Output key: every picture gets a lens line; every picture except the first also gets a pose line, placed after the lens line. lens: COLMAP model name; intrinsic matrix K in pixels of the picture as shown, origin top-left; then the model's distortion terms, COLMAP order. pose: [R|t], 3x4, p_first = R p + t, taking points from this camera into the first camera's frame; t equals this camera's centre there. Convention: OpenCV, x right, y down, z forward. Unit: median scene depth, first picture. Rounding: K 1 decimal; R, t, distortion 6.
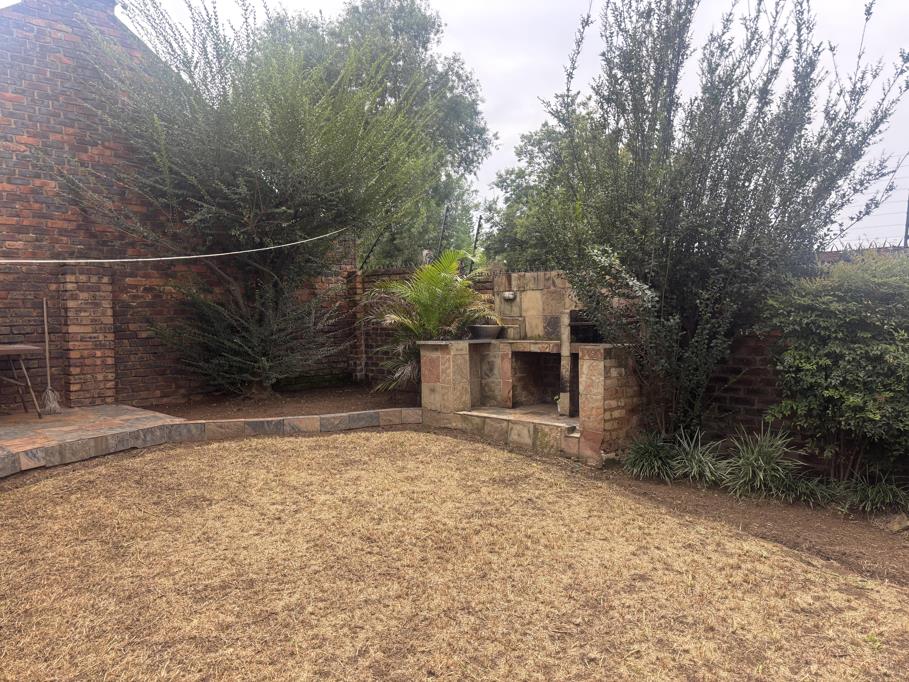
lens RADIAL K [[677.7, 0, 455.7], [0, 677.7, 338.8], [0, 0, 1]] dist [0.048961, 0.001925]
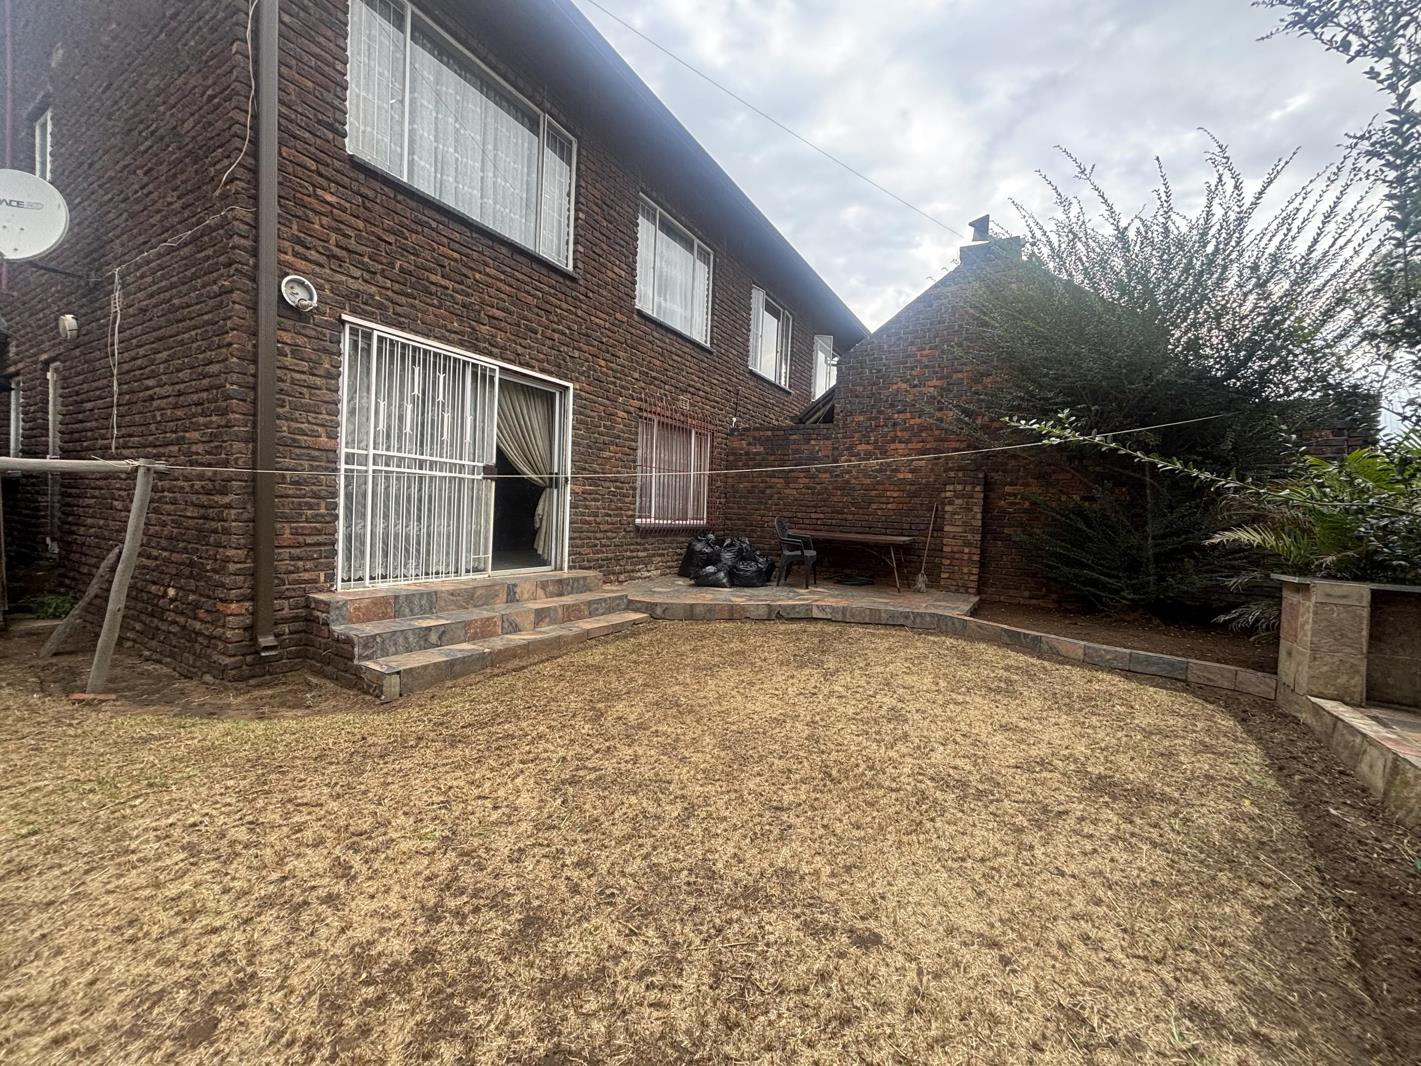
lens RADIAL K [[570.0, 0, 712.3], [0, 570.0, 534.7], [0, 0, 1]] dist [0.001331, 0.000111]
pose [[0.261188, 0.065581, -0.963058, 0.334178], [-0.081980, 0.995592, 0.045563, -0.015388], [0.961800, 0.067051, 0.265413, 0.329030]]
